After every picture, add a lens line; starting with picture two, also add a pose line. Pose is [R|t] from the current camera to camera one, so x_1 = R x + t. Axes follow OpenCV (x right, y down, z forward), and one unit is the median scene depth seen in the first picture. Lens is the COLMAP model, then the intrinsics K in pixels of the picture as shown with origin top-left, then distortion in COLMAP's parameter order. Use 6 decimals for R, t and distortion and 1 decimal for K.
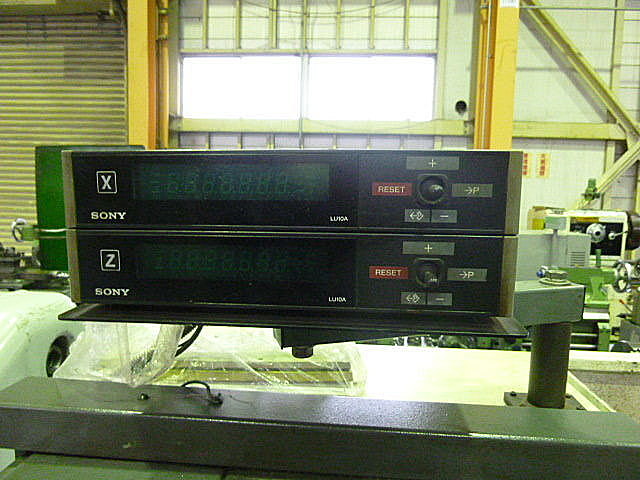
lens RADIAL K [[483.0, 0, 321.1], [0, 483.0, 244.4], [0, 0, 1]] dist [-0.034096, 0.004285]
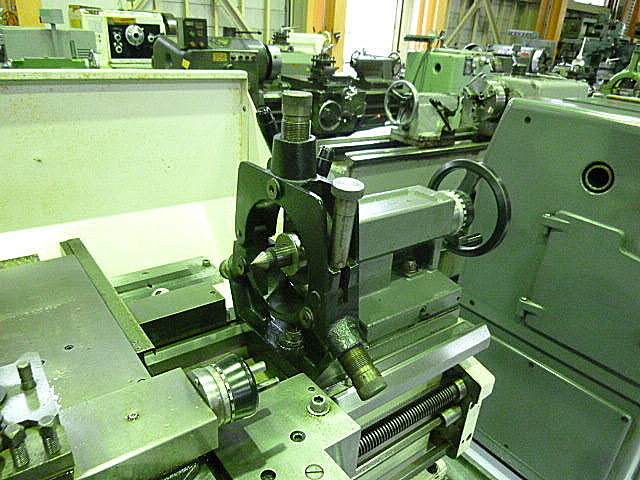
lens RADIAL K [[483.0, 0, 325.4], [0, 483.0, 244.7], [0, 0, 1]] dist [-0.034096, 0.004285]
pose [[0.748816, -0.252976, 0.612599, 0.132464], [0.022020, 0.933276, 0.358485, 0.034061], [-0.662412, -0.254950, 0.704423, -0.090058]]
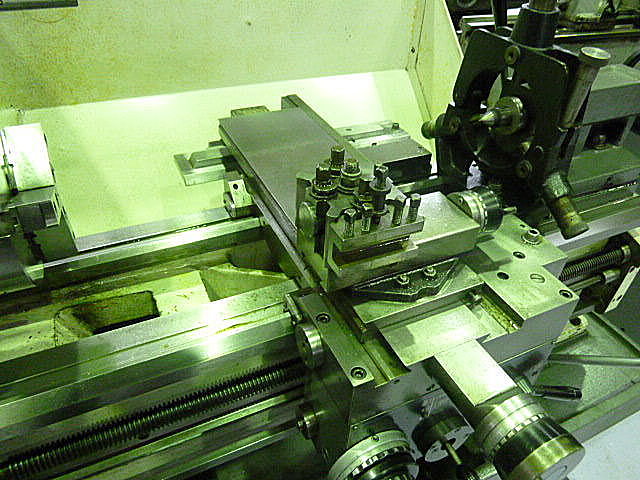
lens RADIAL K [[483.0, 0, 319.4], [0, 483.0, 245.6], [0, 0, 1]] dist [-0.034096, 0.004285]
pose [[0.871392, -0.290706, 0.395179, 0.084576], [0.023240, 0.829078, 0.558650, 0.031391], [-0.490037, -0.477619, 0.729208, -0.092664]]
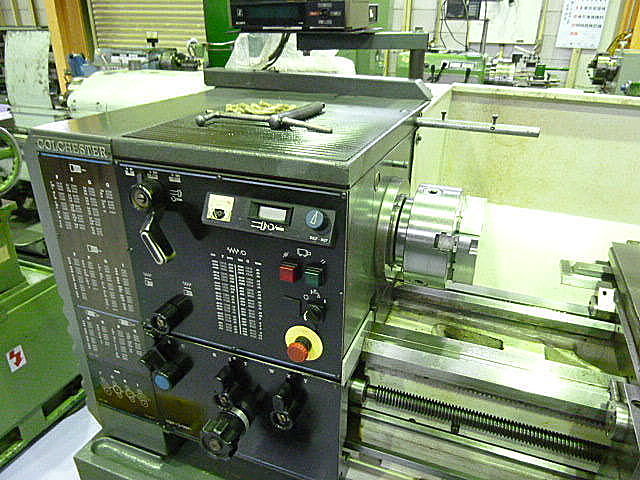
lens RADIAL K [[483.0, 0, 320.6], [0, 483.0, 245.0], [0, 0, 1]] dist [-0.034096, 0.004285]
pose [[0.952307, 0.117226, -0.281725, 0.075105], [-0.018142, 0.943380, 0.331217, 0.027061], [0.304602, -0.310309, 0.900514, -0.142901]]
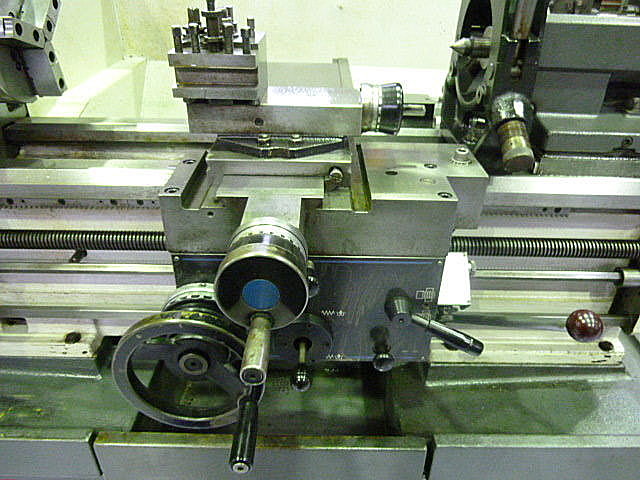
lens RADIAL K [[483.0, 0, 320.3], [0, 483.0, 245.9], [0, 0, 1]] dist [-0.034096, 0.004285]
pose [[0.997817, -0.039213, 0.053130, 0.144632], [0.011952, 0.898552, 0.438704, 0.070455], [-0.064943, -0.437112, 0.897059, -0.135781]]
